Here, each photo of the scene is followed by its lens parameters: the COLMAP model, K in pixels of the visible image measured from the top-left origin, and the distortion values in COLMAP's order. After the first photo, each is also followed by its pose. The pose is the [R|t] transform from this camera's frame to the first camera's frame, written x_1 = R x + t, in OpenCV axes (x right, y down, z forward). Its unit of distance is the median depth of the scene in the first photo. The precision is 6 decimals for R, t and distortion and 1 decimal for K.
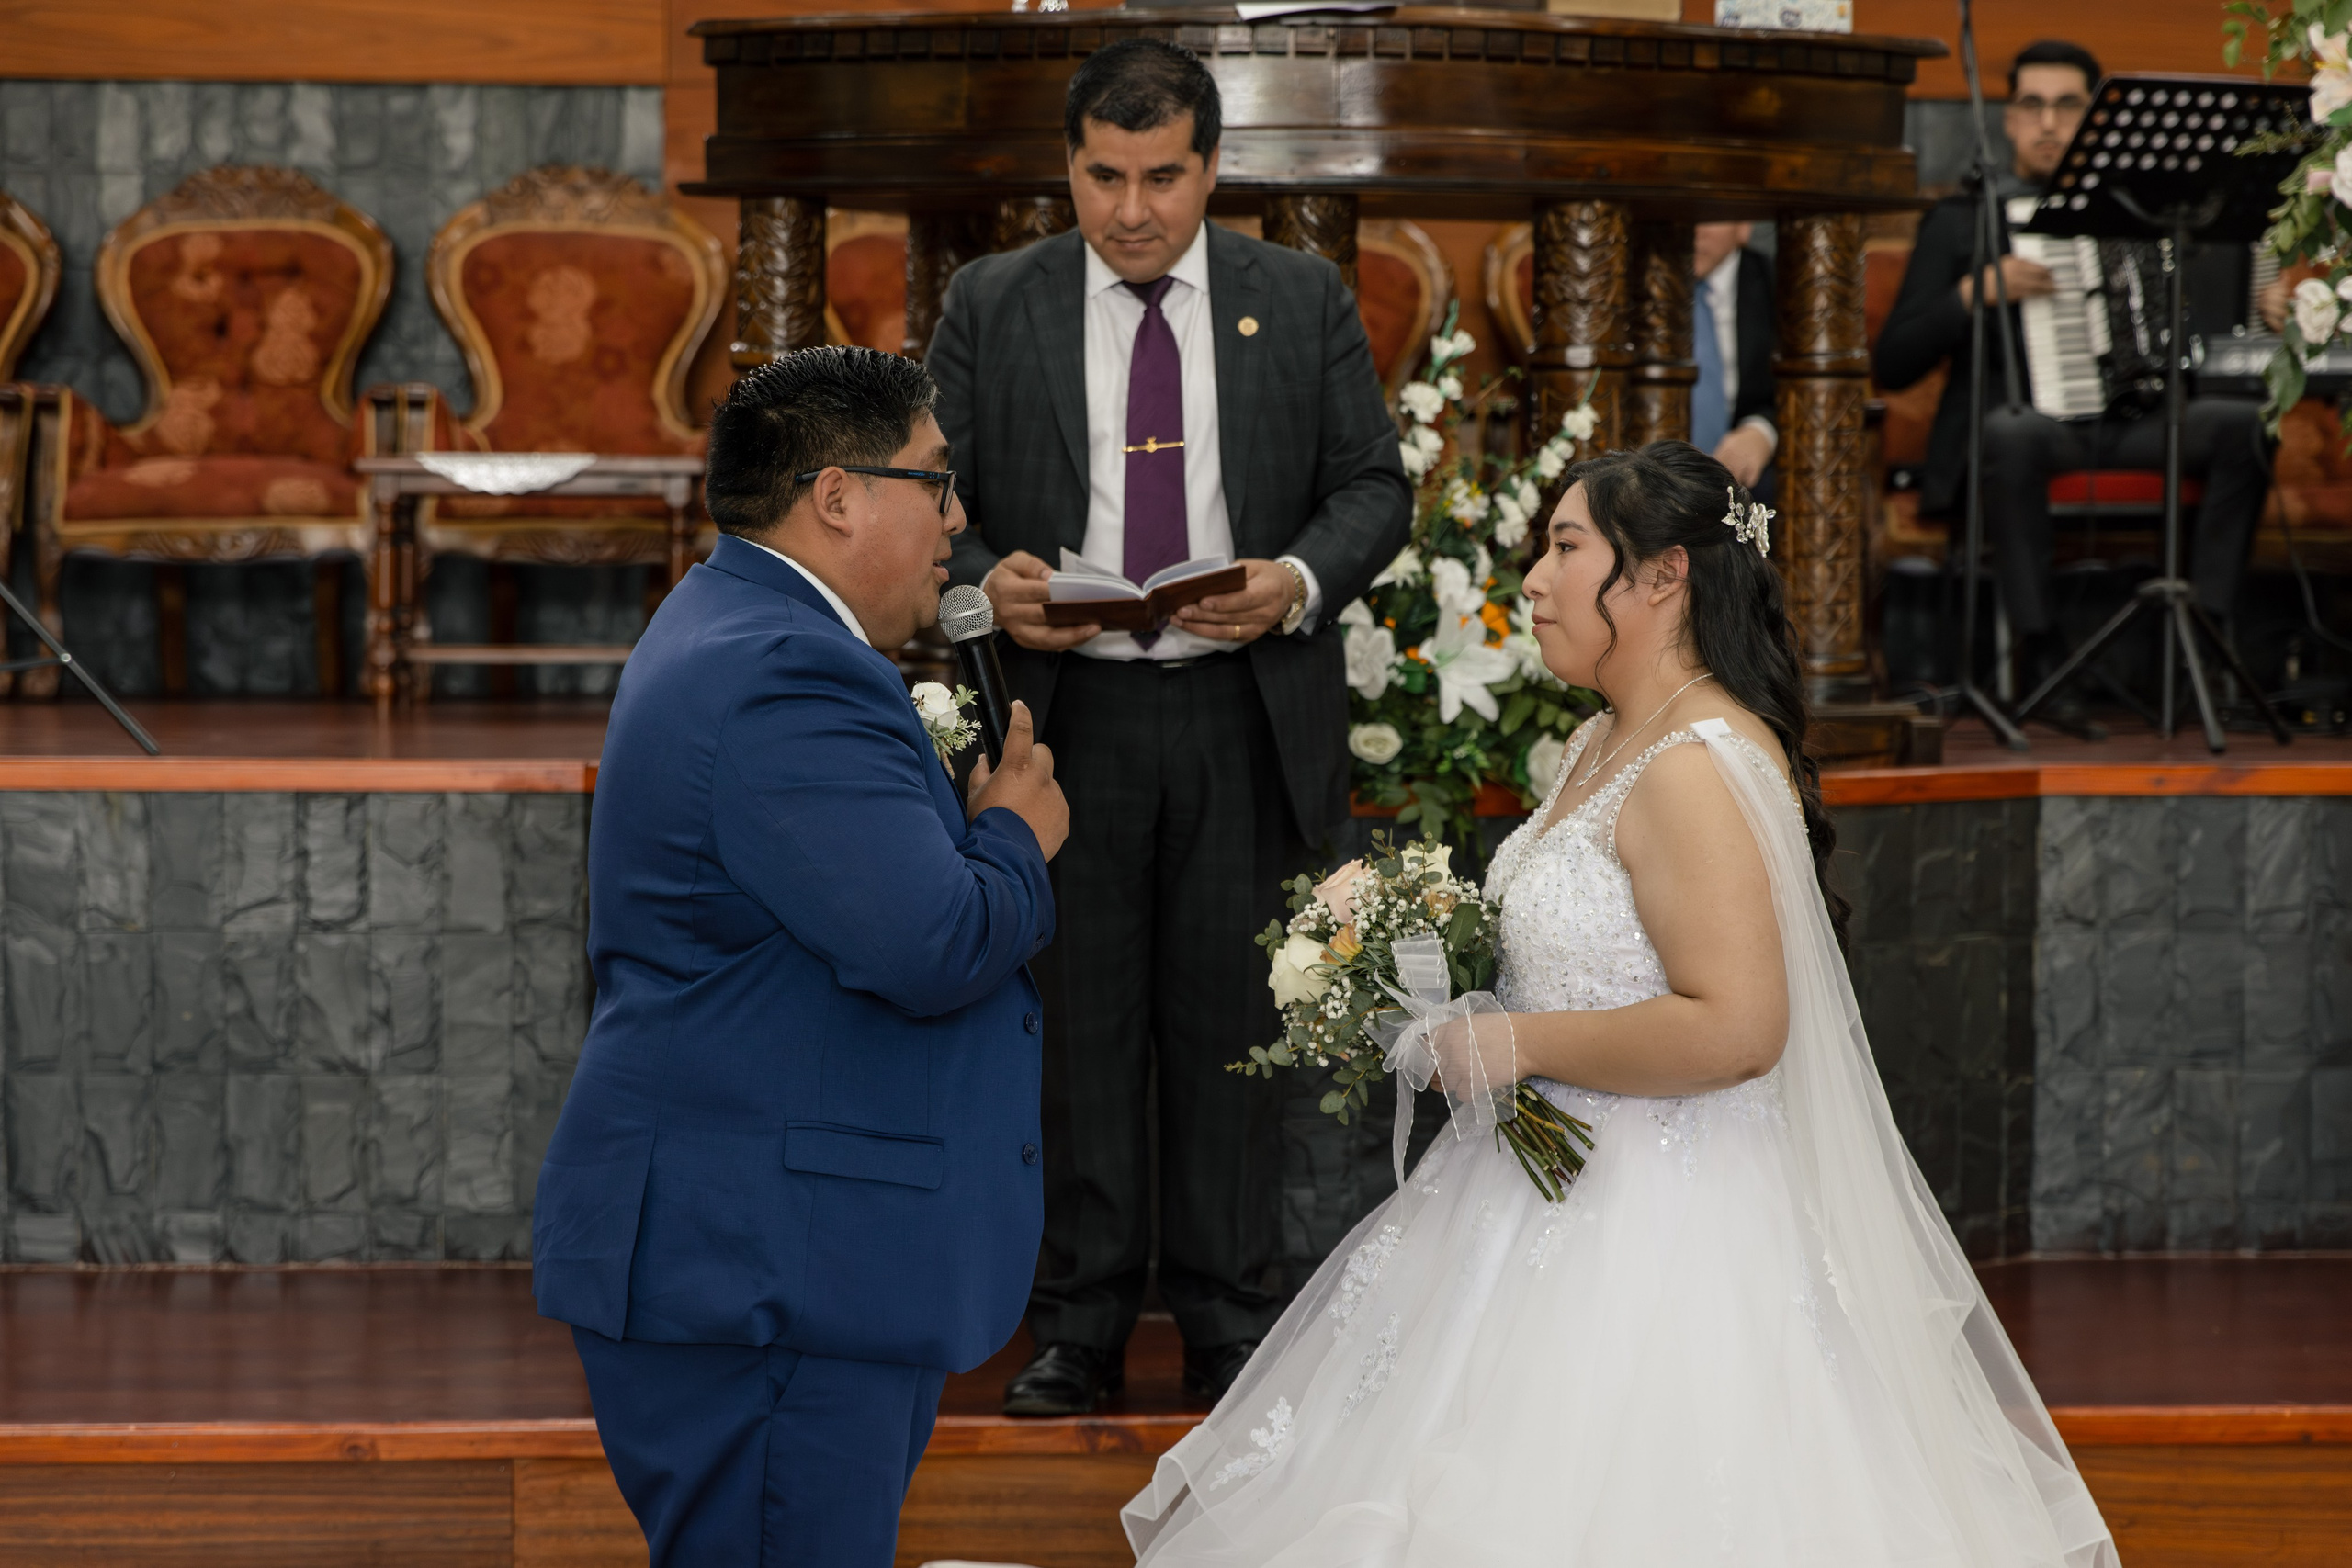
lens RADIAL K [[4656.9, 0, 1172.7], [0, 4656.9, 793.9], [0, 0, 1]] dist [-0.011172, 0.000000]
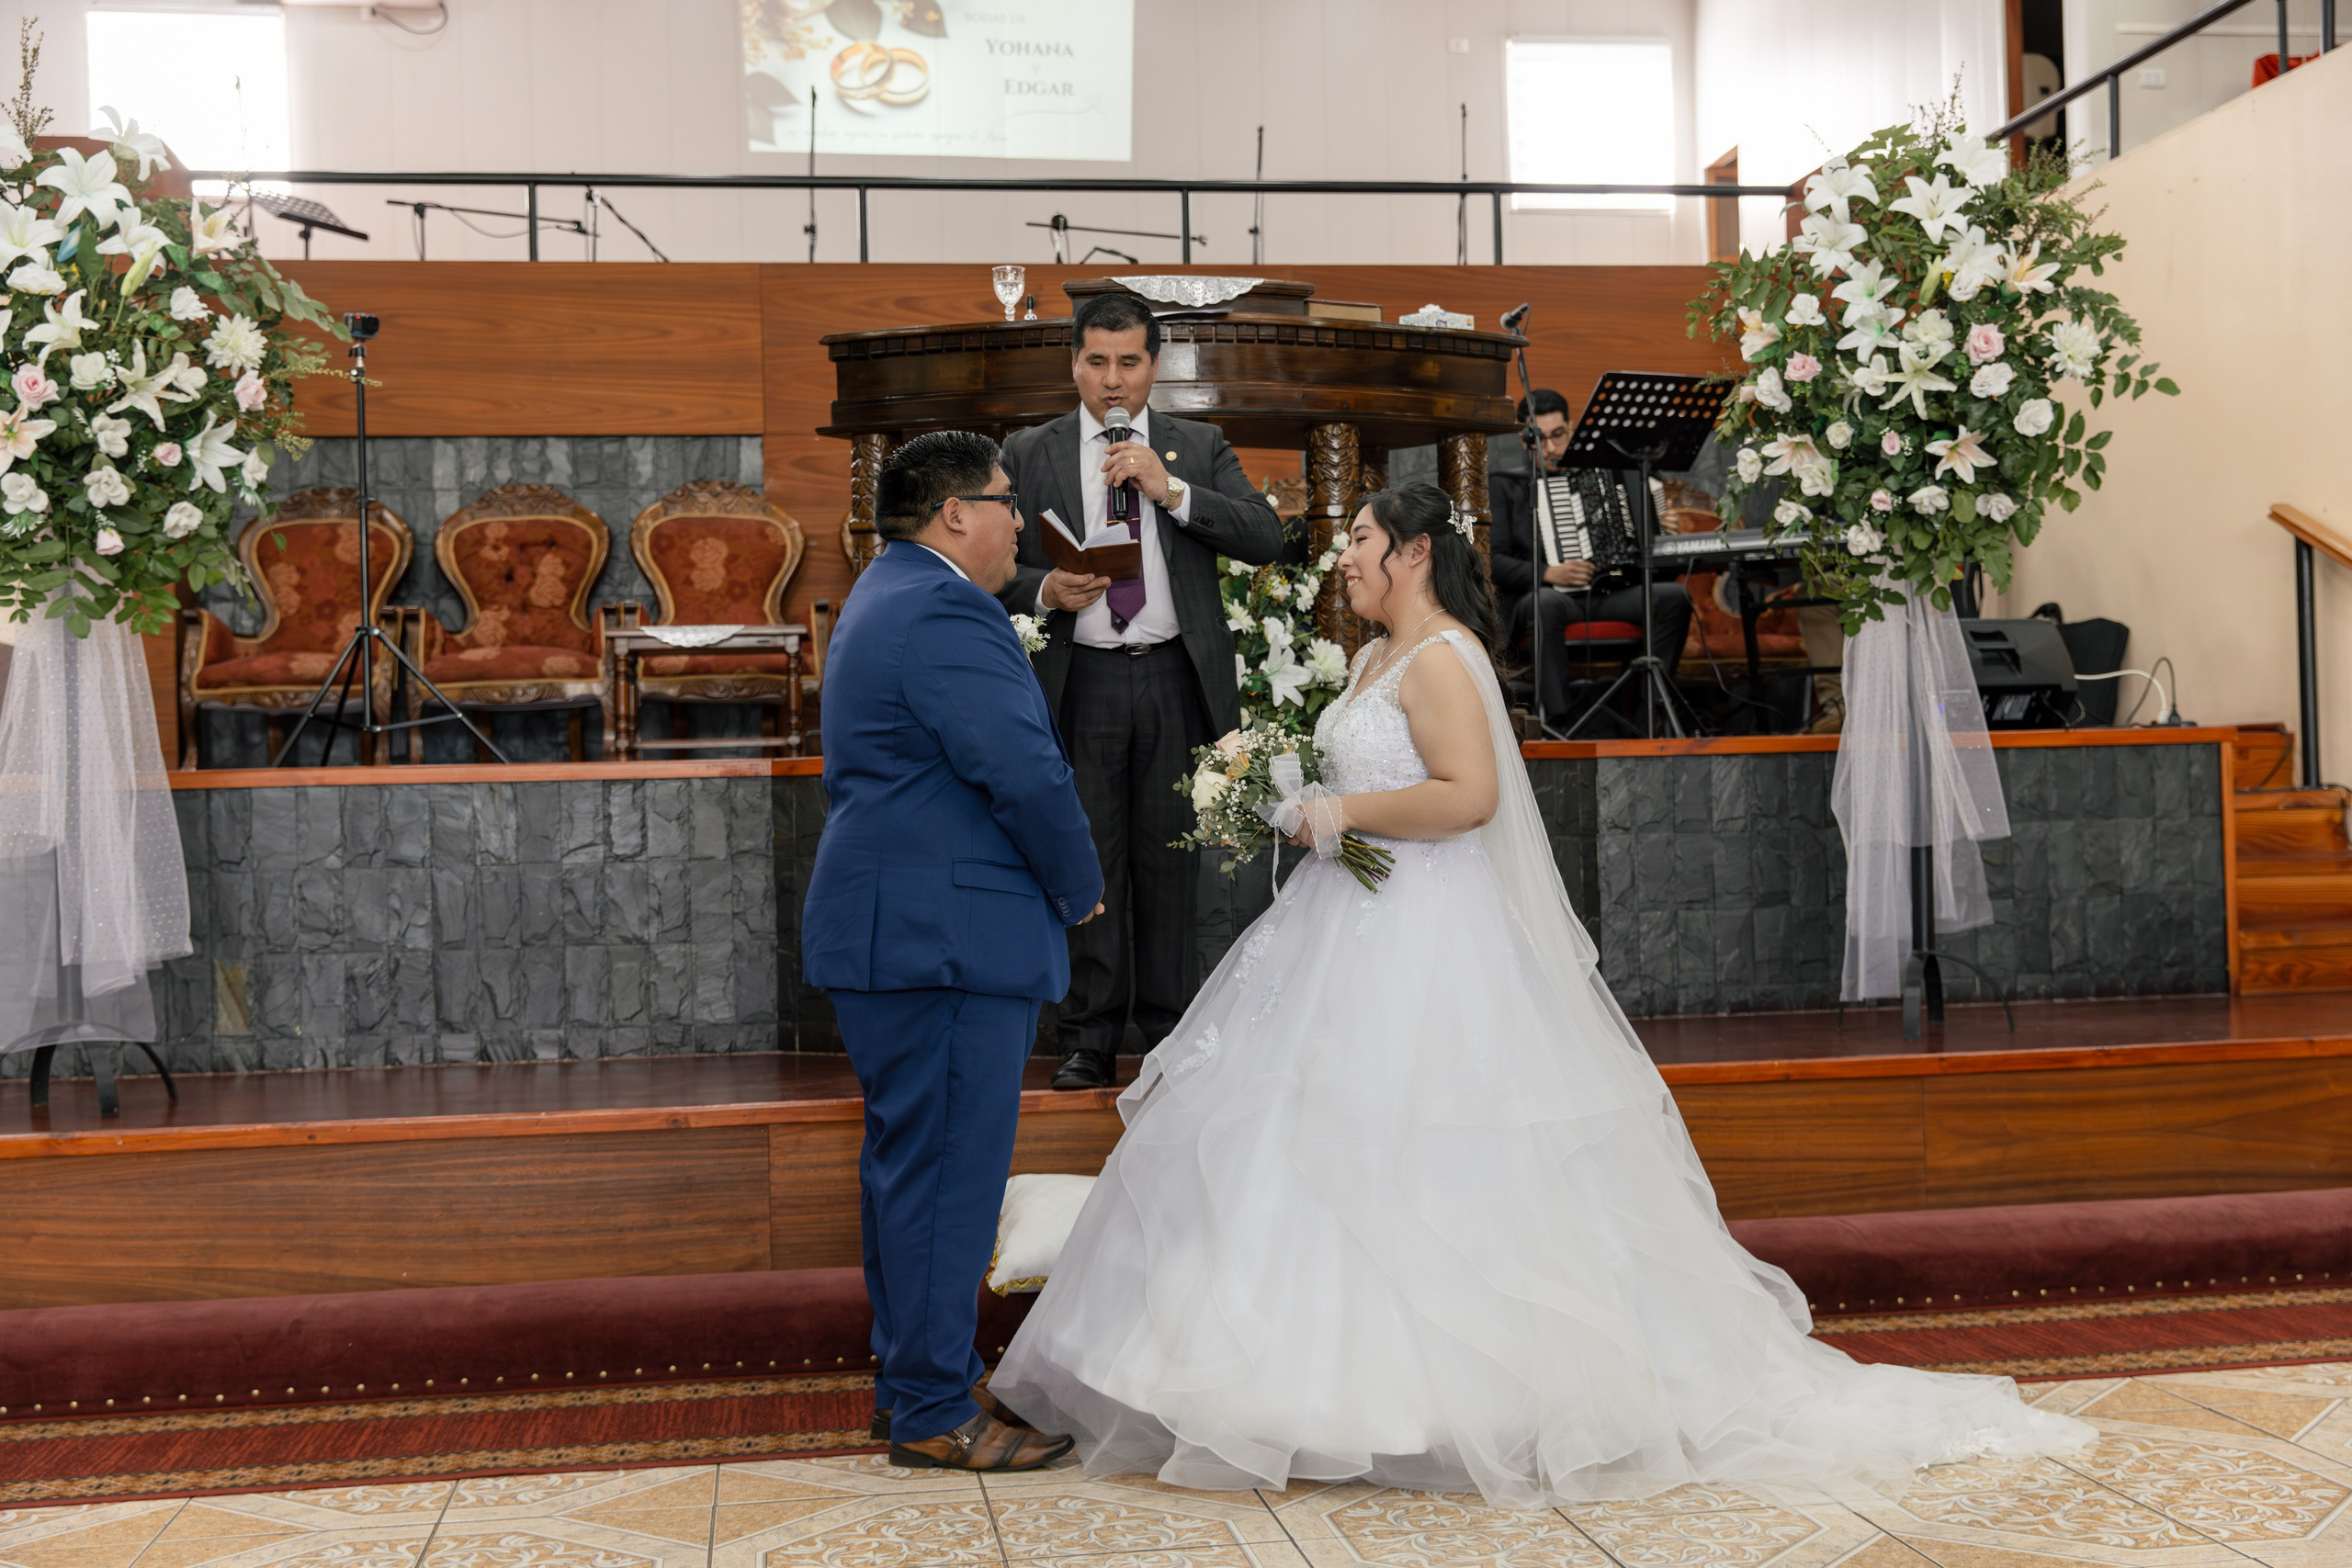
lens RADIAL K [[2658.4, 0, 1193.8], [0, 2658.4, 791.7], [0, 0, 1]] dist [0.008942, 0.000000]
pose [[0.996133, -0.030985, 0.082209, -0.051431], [0.036022, 0.997517, -0.060518, 0.070438], [-0.080130, 0.063245, 0.994776, 0.005017]]
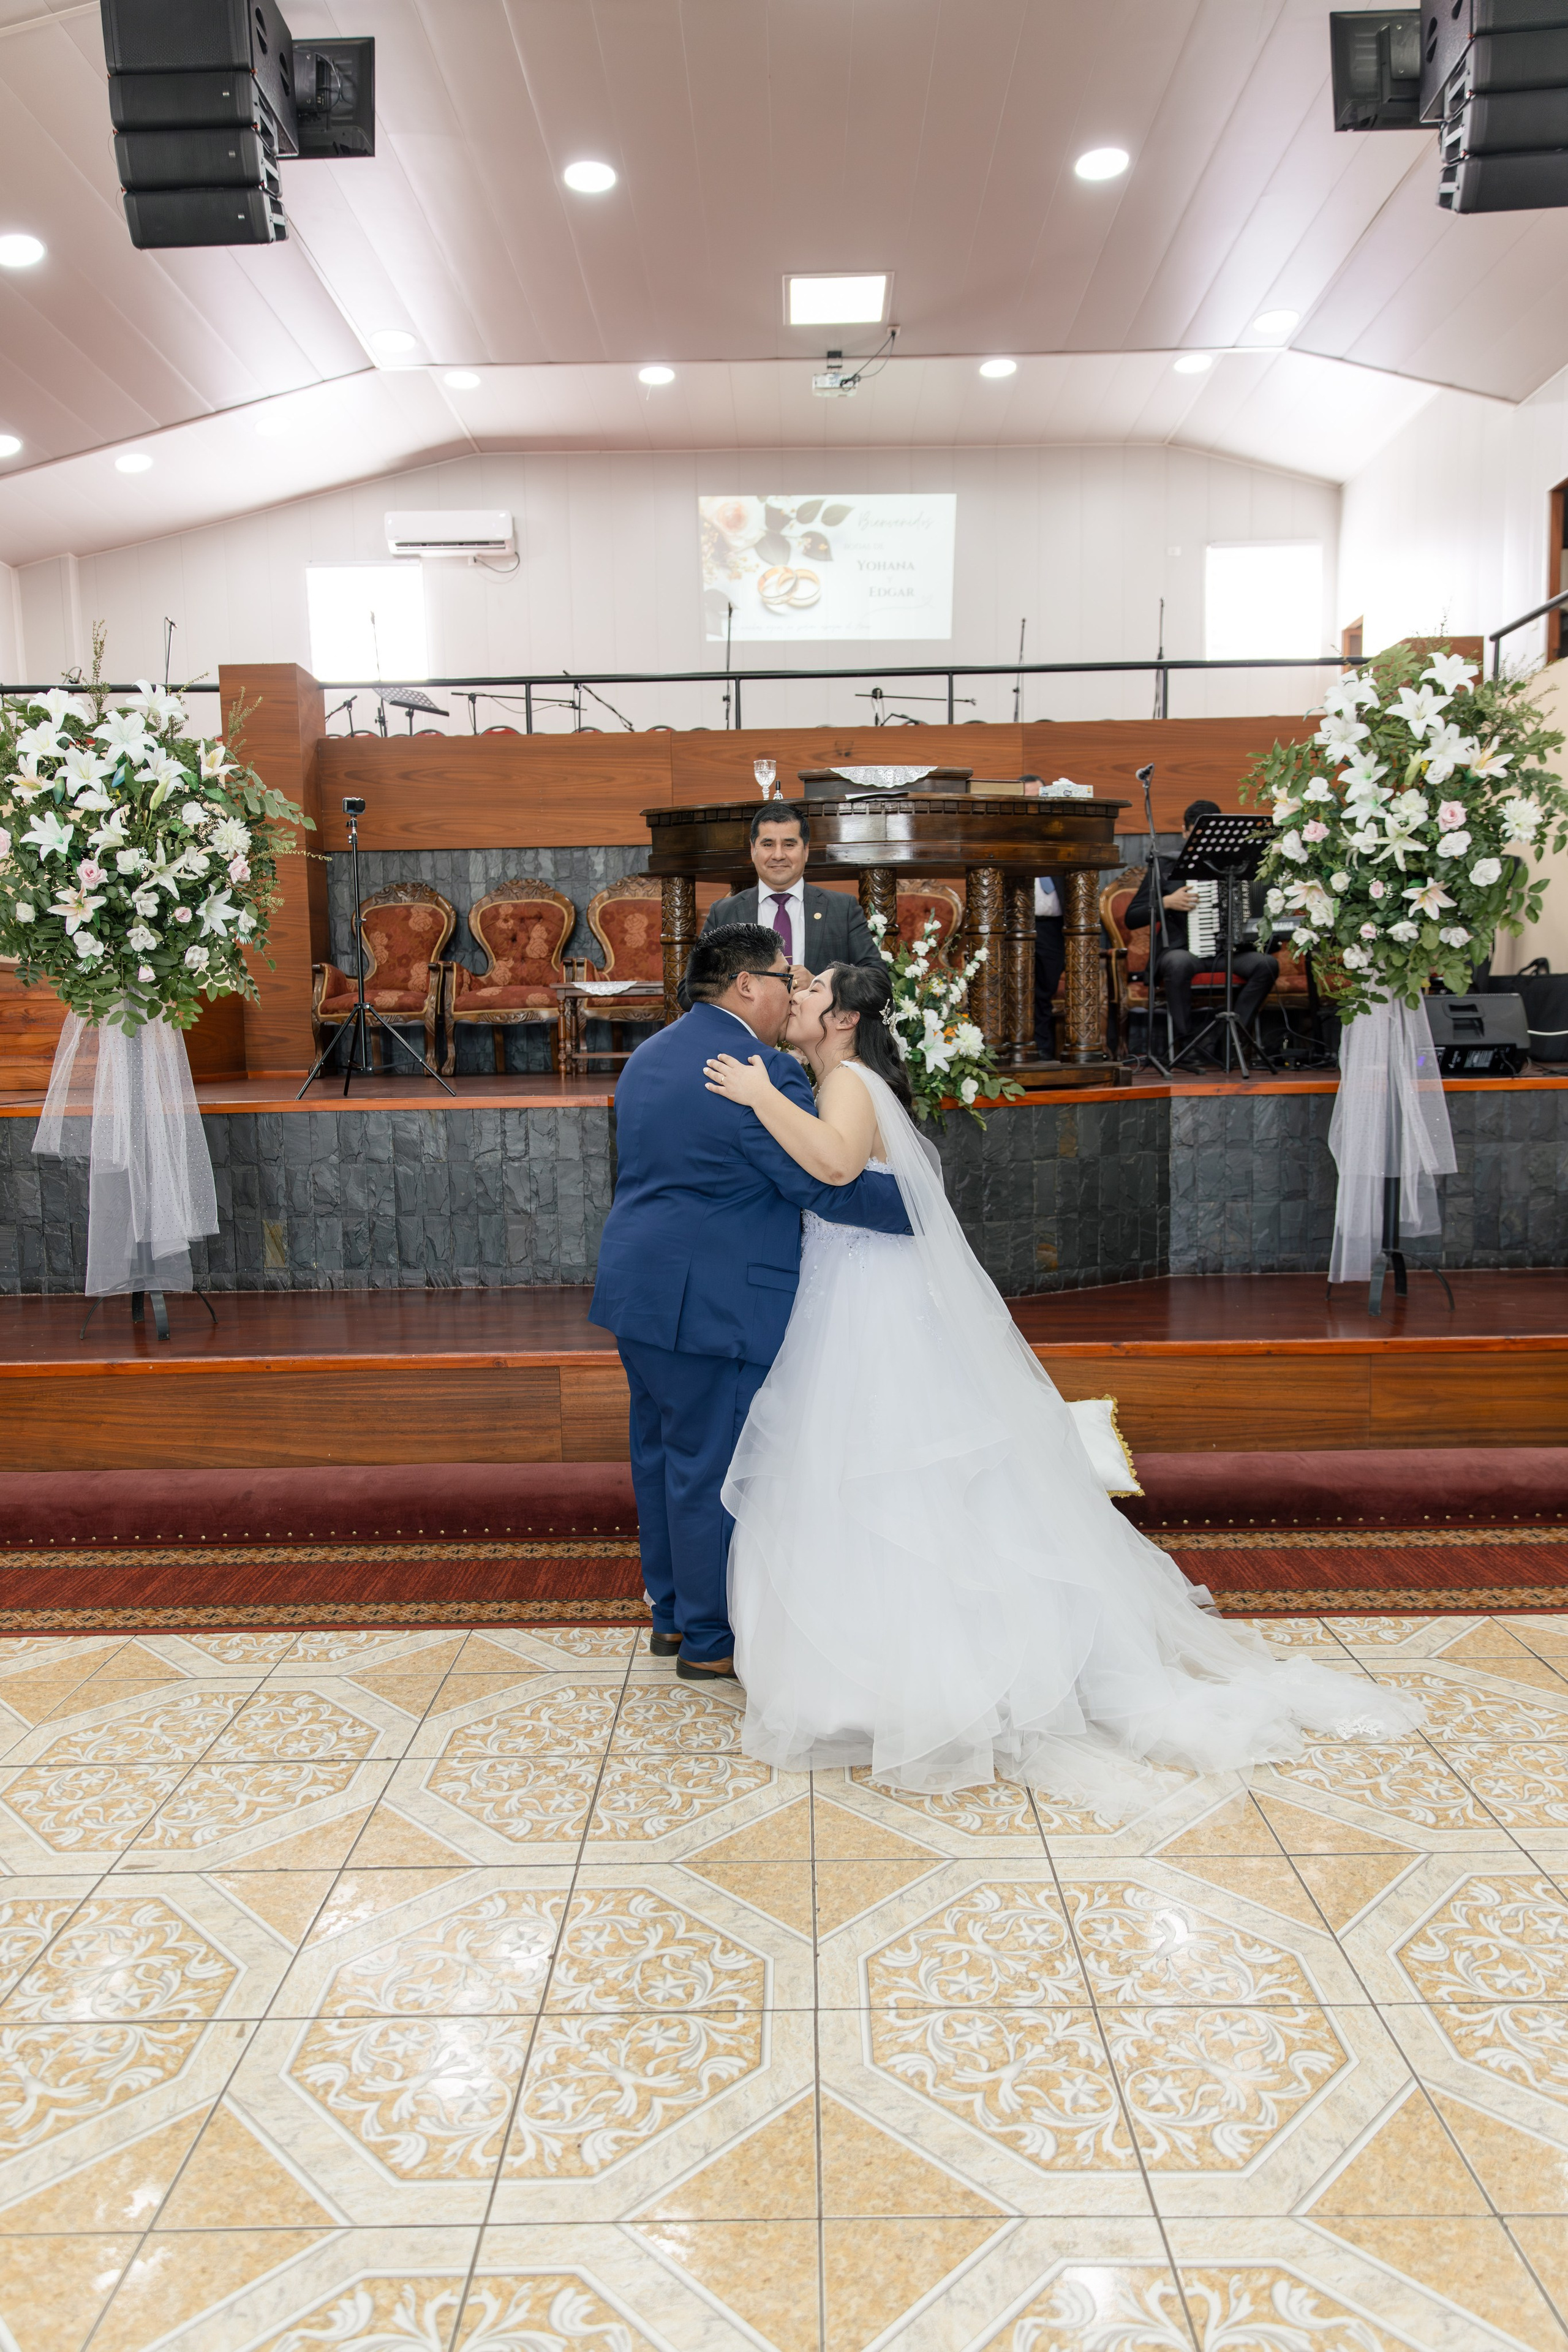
lens RADIAL K [[1570.5, 0, 792.4], [0, 1570.5, 1175.9], [0, 0, 1]] dist [0.011395, -0.003405]
pose [[0.996301, -0.016185, -0.084397, 0.051777], [0.020225, 0.998679, 0.047238, -0.001212], [0.083521, -0.048770, 0.995312, 0.120581]]
